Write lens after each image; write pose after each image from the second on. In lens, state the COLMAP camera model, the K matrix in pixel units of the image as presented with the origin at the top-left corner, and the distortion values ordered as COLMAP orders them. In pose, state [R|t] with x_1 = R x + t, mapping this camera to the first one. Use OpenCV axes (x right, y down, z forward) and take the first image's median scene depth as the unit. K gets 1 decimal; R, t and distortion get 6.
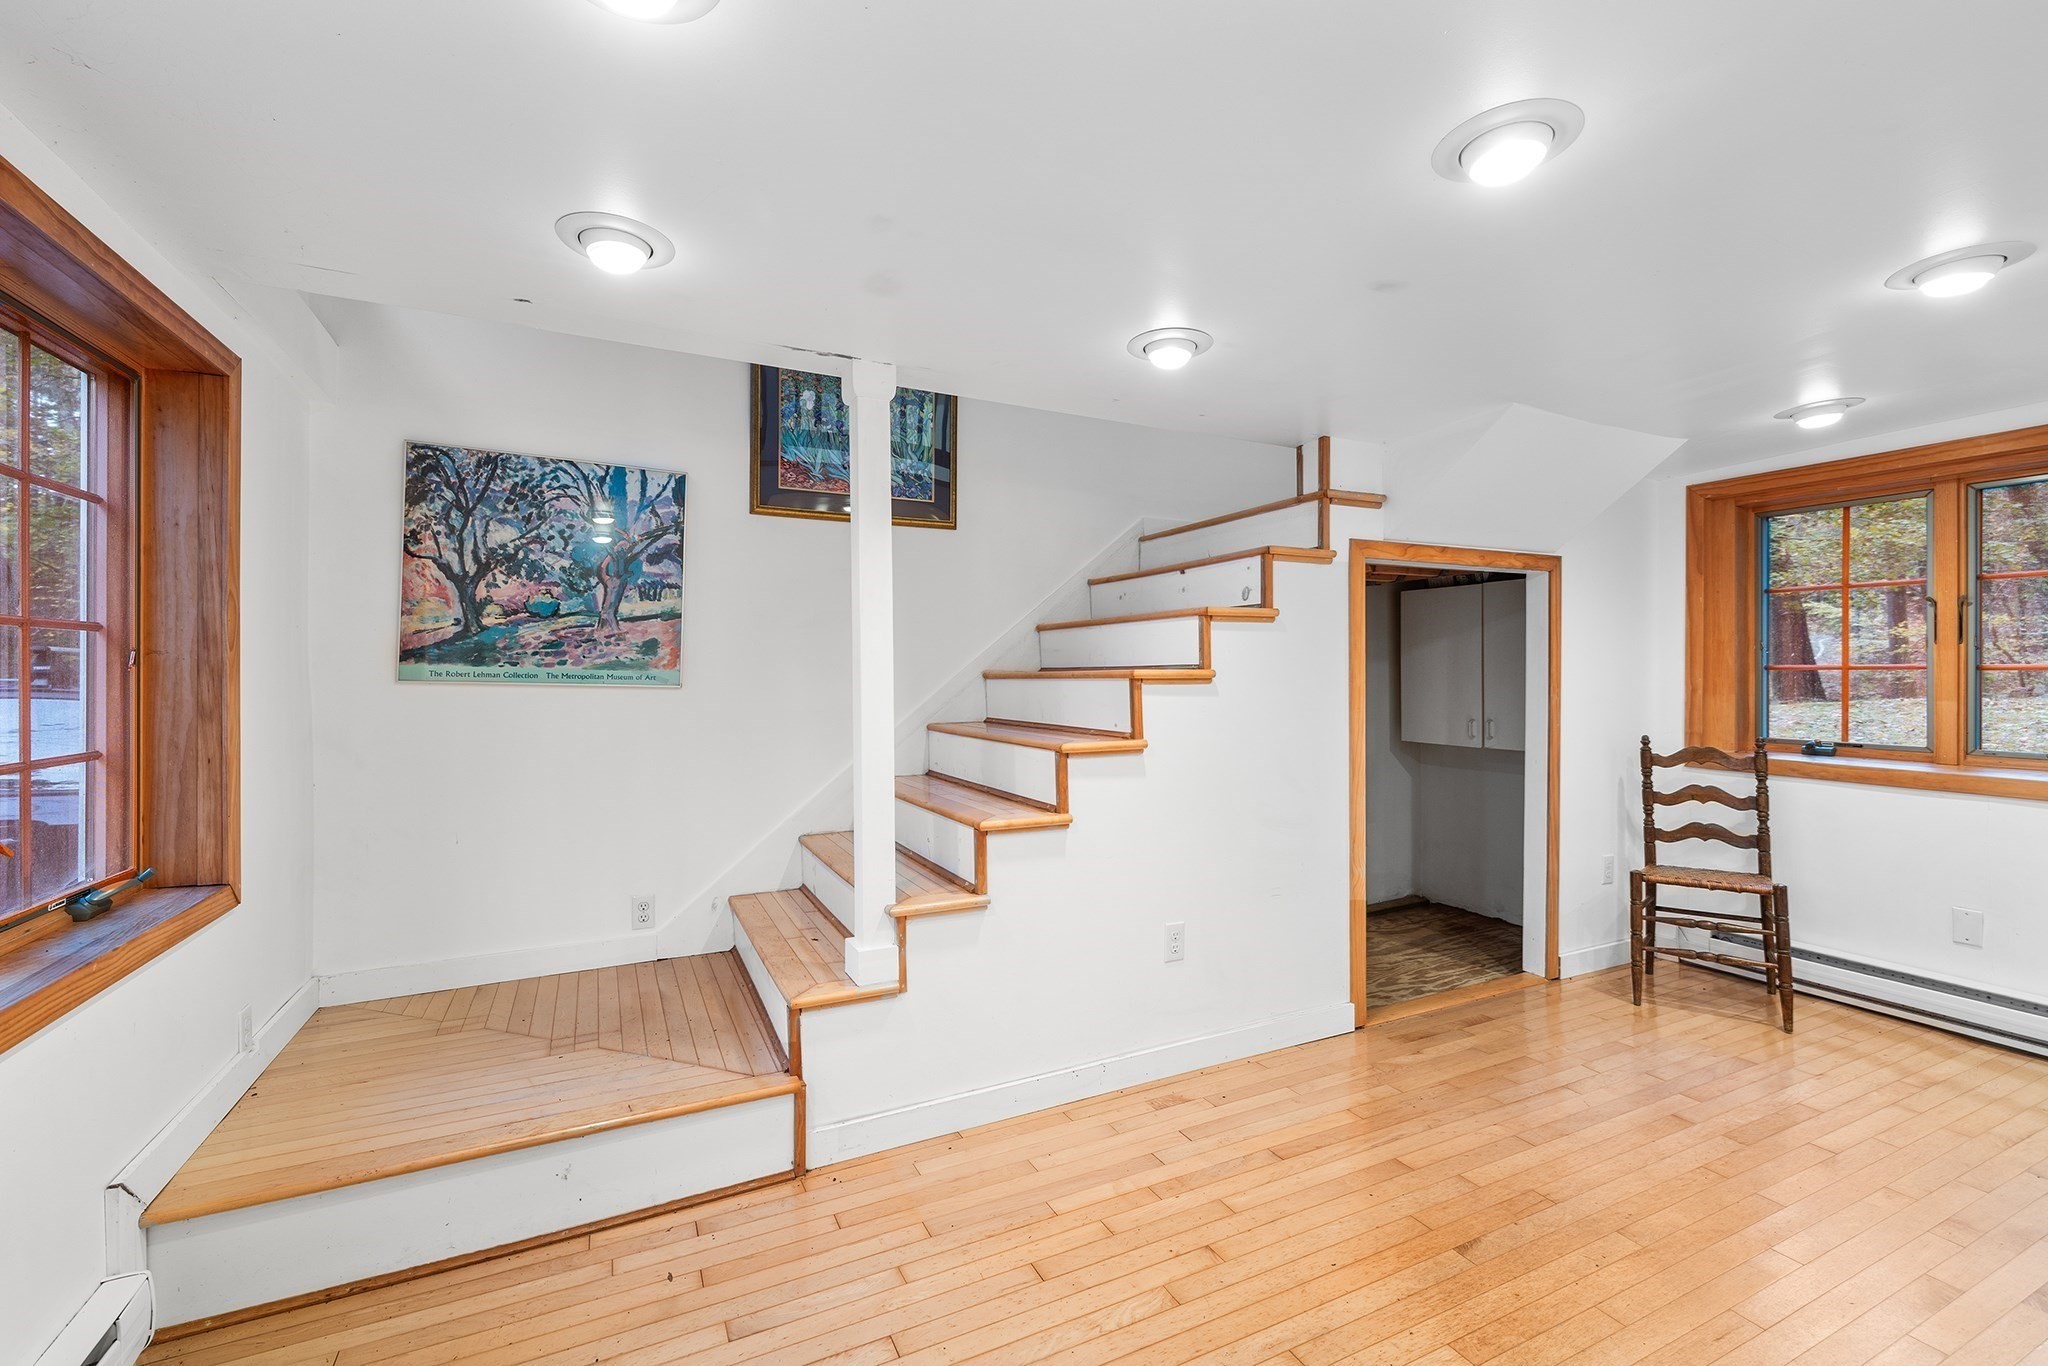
lens RADIAL K [[873.1, 0, 1020.8], [0, 873.1, 673.5], [0, 0, 1]] dist [-0.000137, -0.000219]
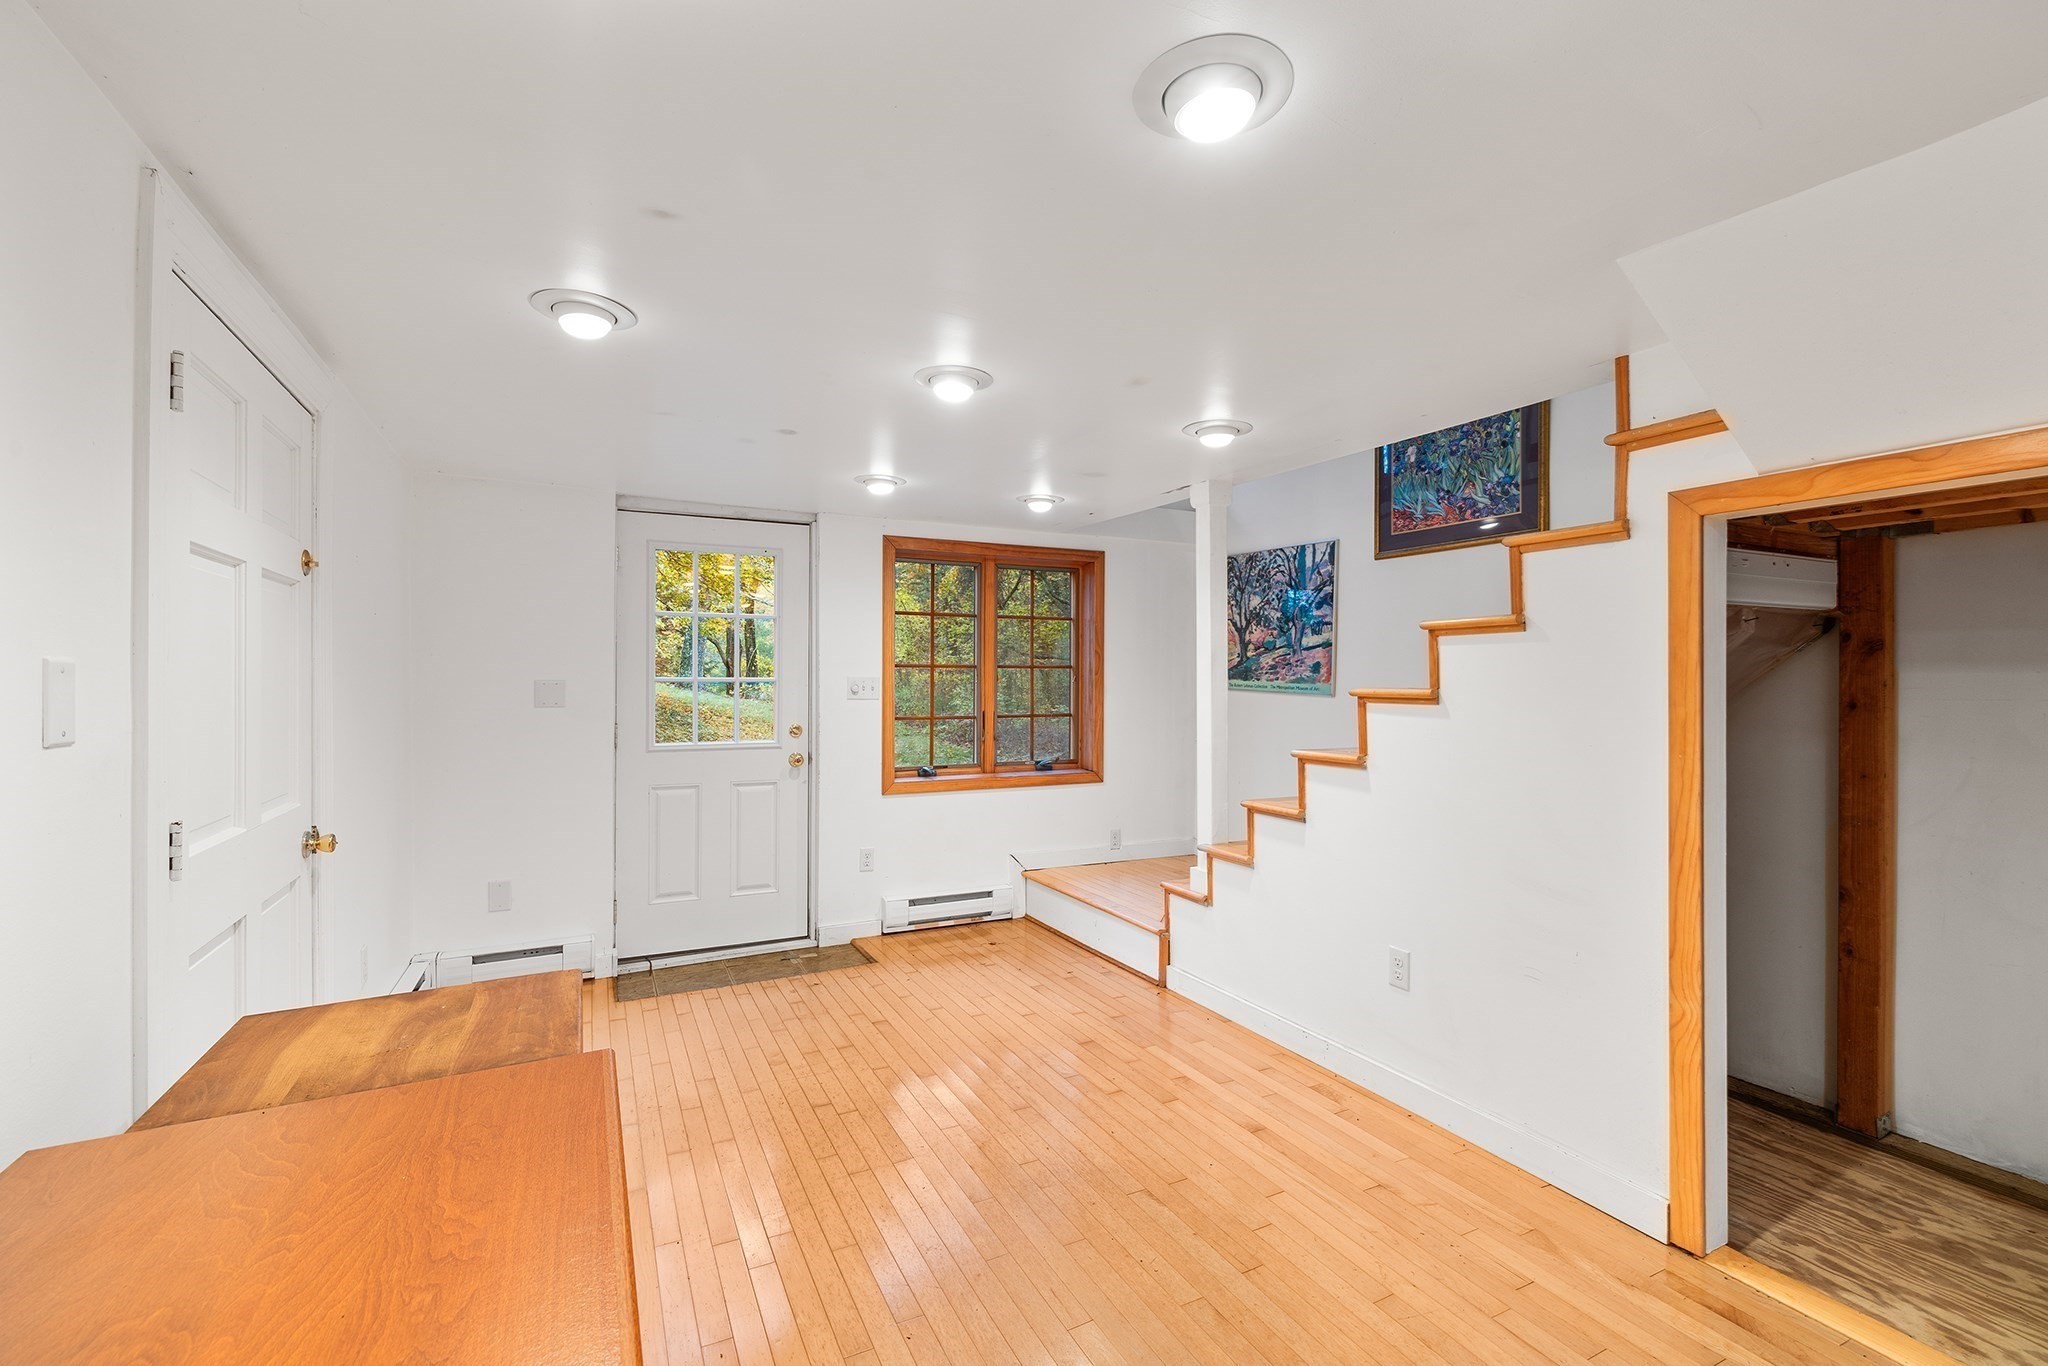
lens RADIAL K [[898.1, 0, 1024.0], [0, 898.1, 683.0], [0, 0, 1]] dist [0.000116, 0.000027]
pose [[0.013667, 0.007929, -0.999875, 1.073930], [-0.003030, 0.999964, 0.007888, -0.015864], [0.999902, 0.002922, 0.013691, 0.521661]]
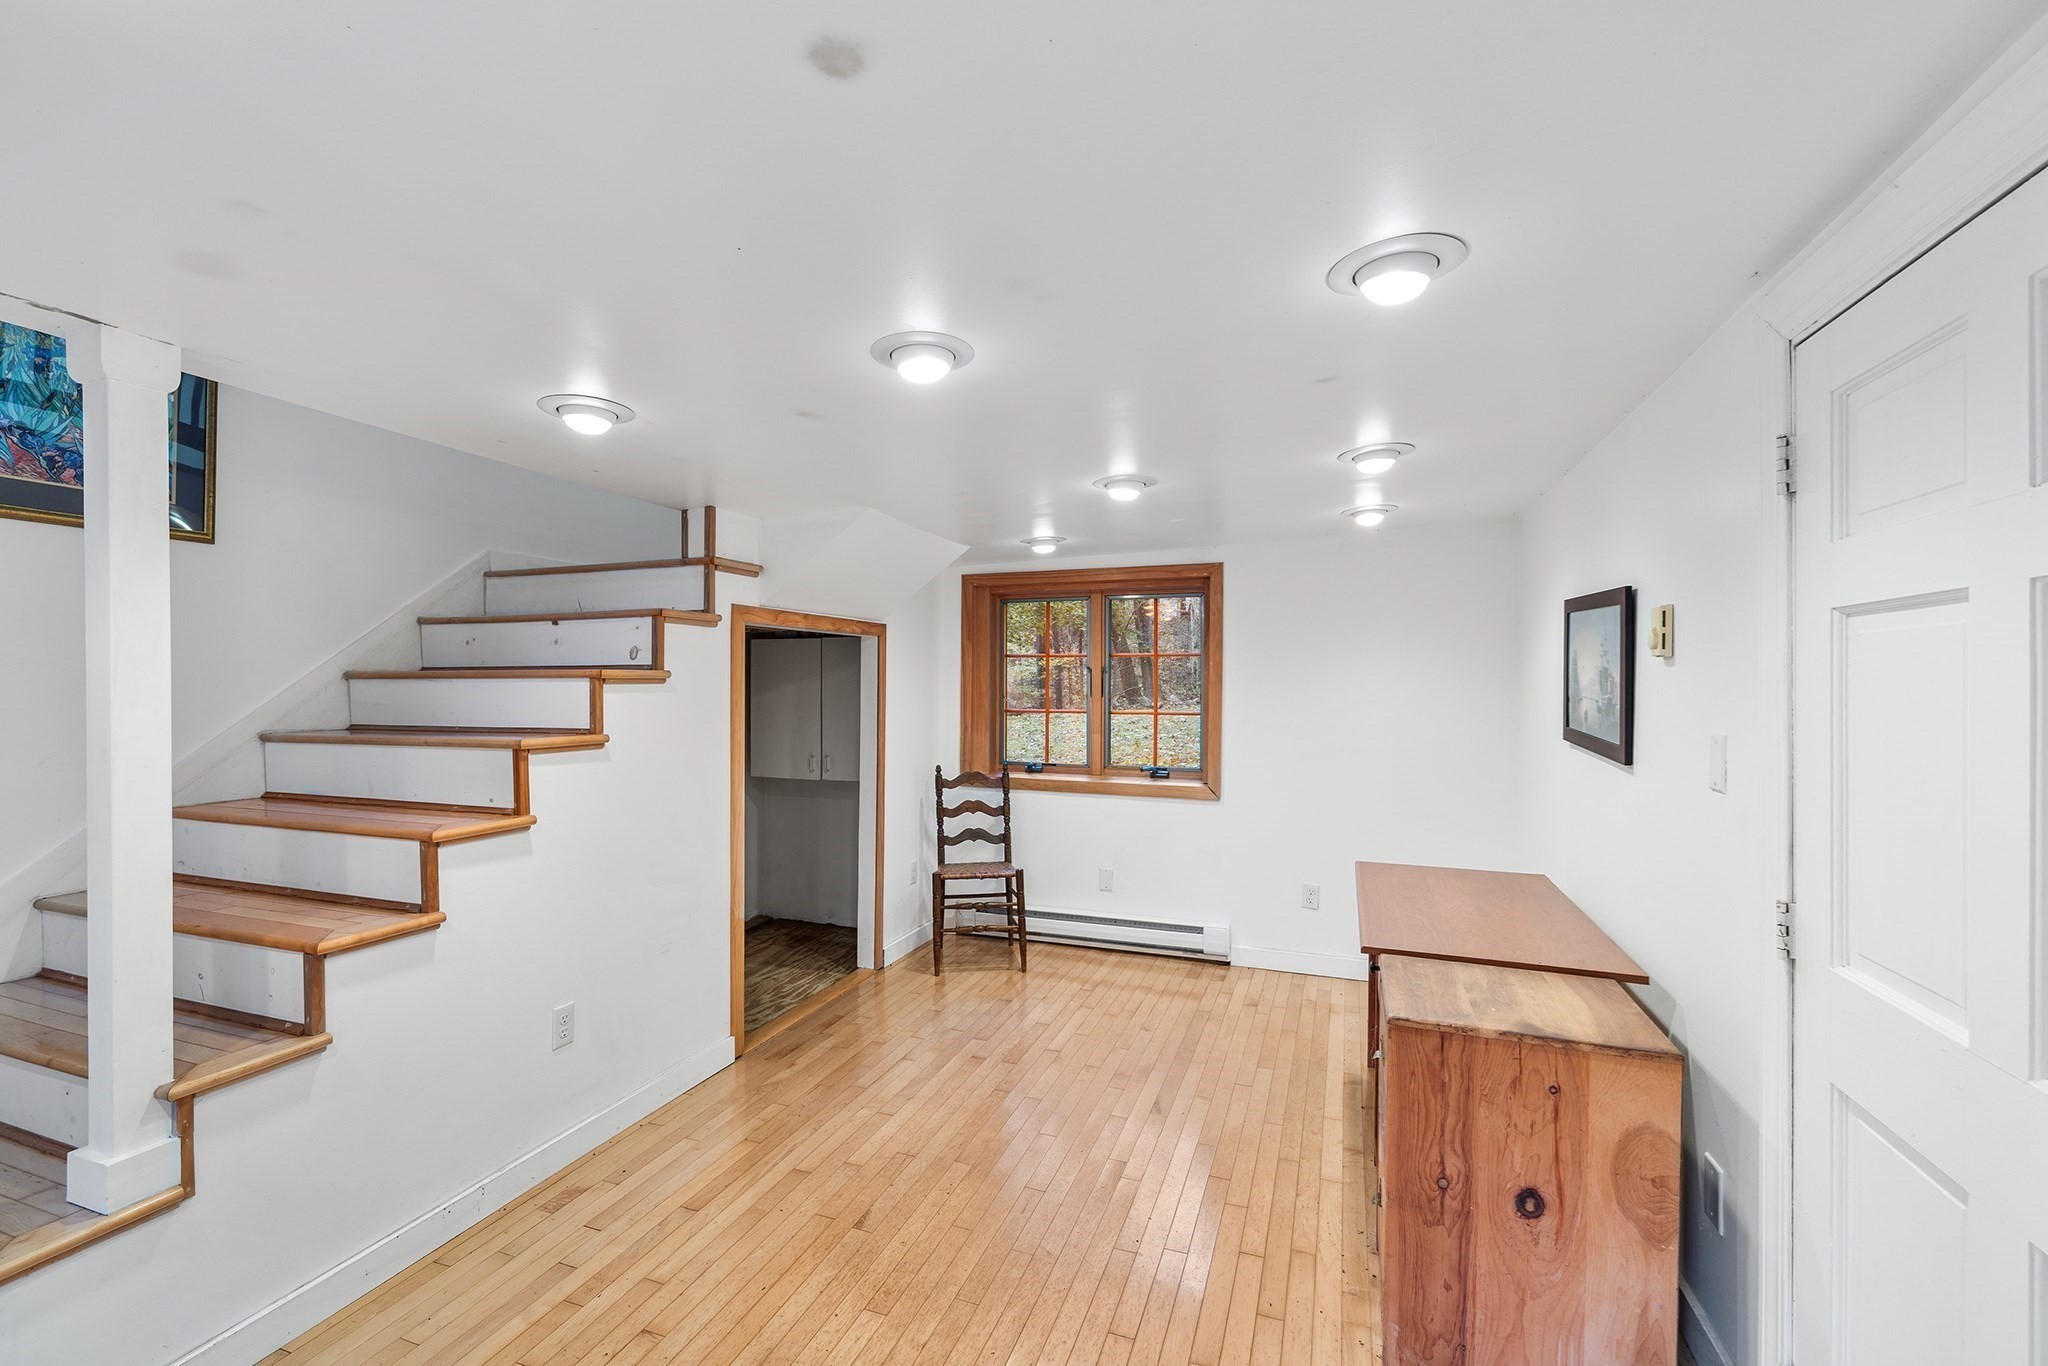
lens RADIAL K [[859.8, 0, 1016.4], [0, 859.8, 685.2], [0, 0, 1]] dist [-0.000760, -0.000210]
pose [[0.722789, 0.004648, 0.691054, -0.103494], [-0.002975, 0.999989, -0.003614, -0.052902], [-0.691063, 0.000557, 0.722794, -0.006341]]
